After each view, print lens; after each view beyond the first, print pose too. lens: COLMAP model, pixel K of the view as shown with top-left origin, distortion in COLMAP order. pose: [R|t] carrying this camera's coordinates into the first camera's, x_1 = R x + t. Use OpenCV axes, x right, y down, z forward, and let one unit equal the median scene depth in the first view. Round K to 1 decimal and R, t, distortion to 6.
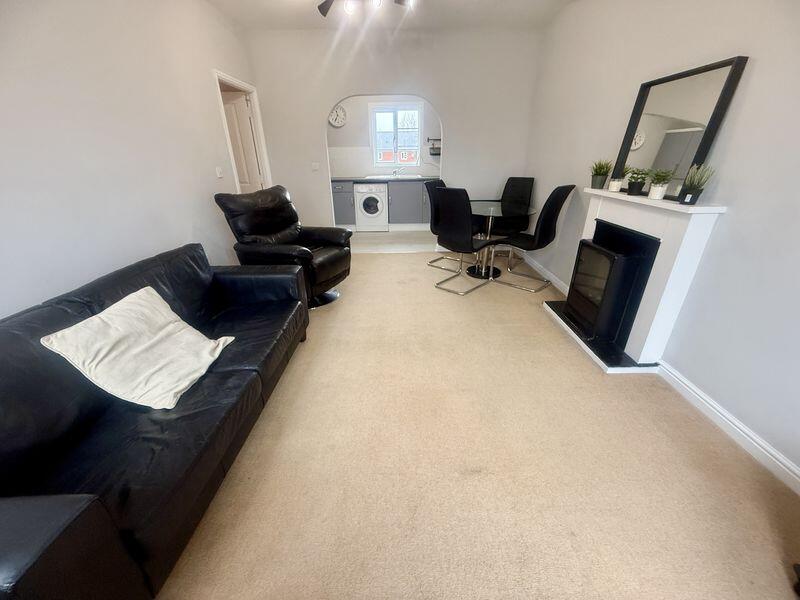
lens RADIAL K [[317.8, 0, 400.0], [0, 317.8, 300.0], [0, 0, 1]] dist [-0.001562, 0.000020]
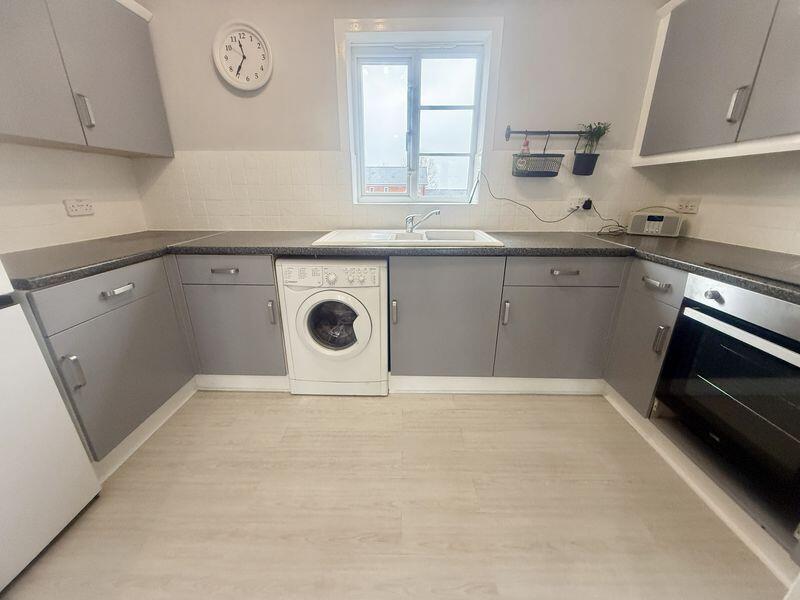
lens RADIAL K [[317.8, 0, 400.0], [0, 317.8, 300.0], [0, 0, 1]] dist [-0.001562, 0.000020]
pose [[0.999721, 0.020358, -0.011938, -0.022077], [-0.021434, 0.994933, -0.098233, -0.291355], [0.009877, 0.098461, 0.995092, 0.683115]]
